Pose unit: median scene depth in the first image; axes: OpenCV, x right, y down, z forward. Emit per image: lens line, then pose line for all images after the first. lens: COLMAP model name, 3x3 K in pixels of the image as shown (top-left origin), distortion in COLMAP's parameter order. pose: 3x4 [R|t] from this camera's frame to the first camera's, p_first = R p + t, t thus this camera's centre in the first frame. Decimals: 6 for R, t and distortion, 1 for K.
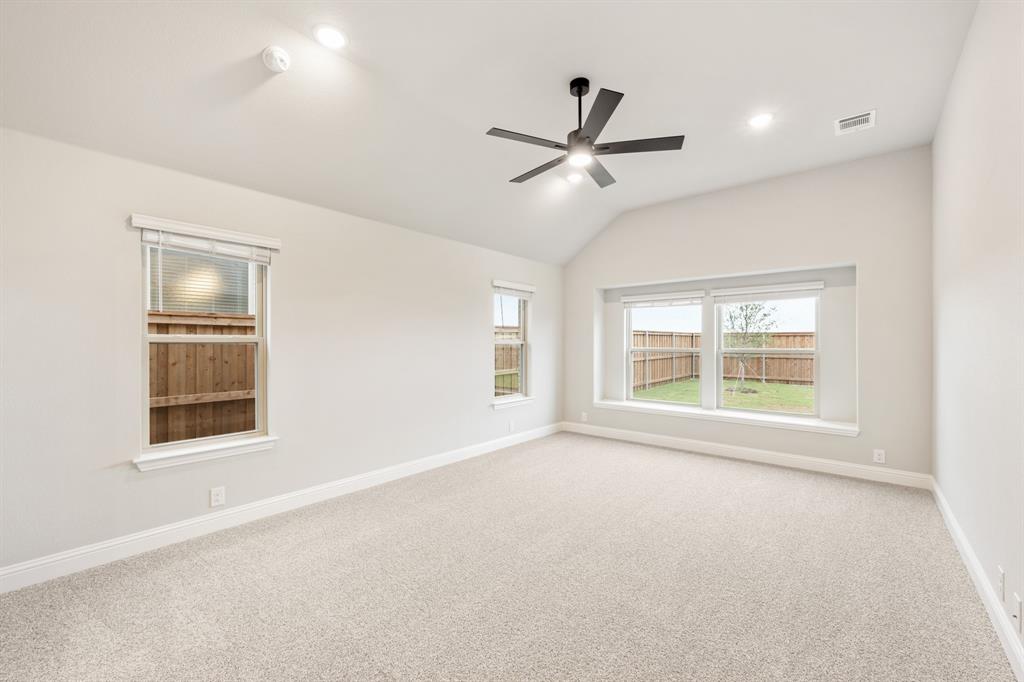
lens RADIAL K [[414.1, 0, 510.7], [0, 414.1, 344.1], [0, 0, 1]] dist [-0.002349, -0.000178]
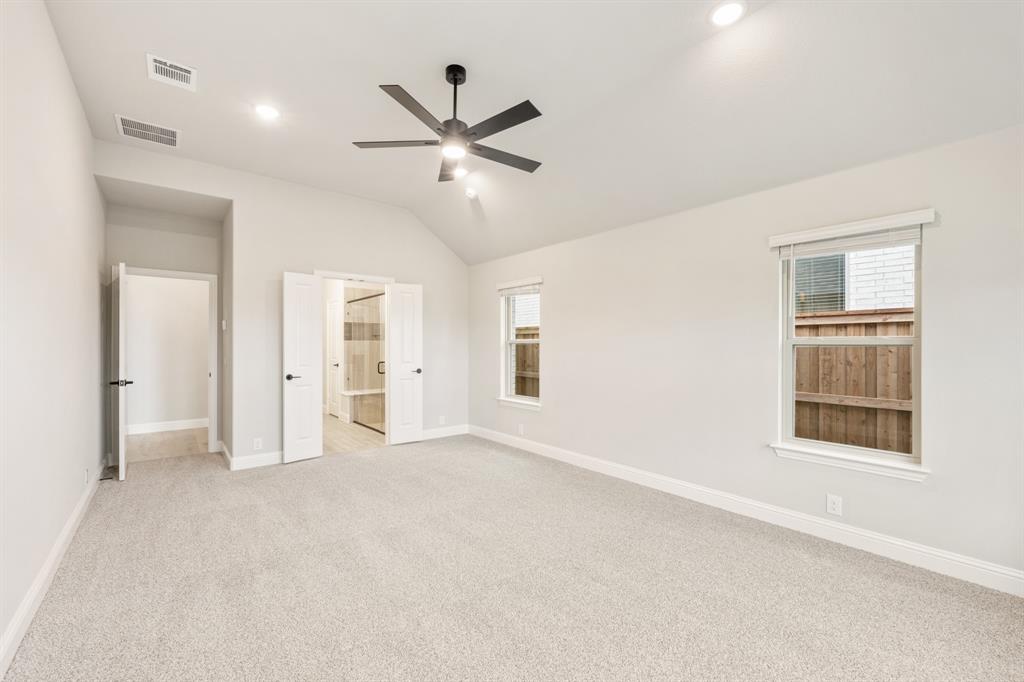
lens RADIAL K [[427.6, 0, 512.8], [0, 427.6, 340.0], [0, 0, 1]] dist [0.000805, 0.000126]
pose [[-0.169982, -0.003887, -0.985439, 0.389737], [-0.004410, 0.999985, -0.003184, -0.004463], [0.985437, 0.003805, -0.169997, 0.443112]]
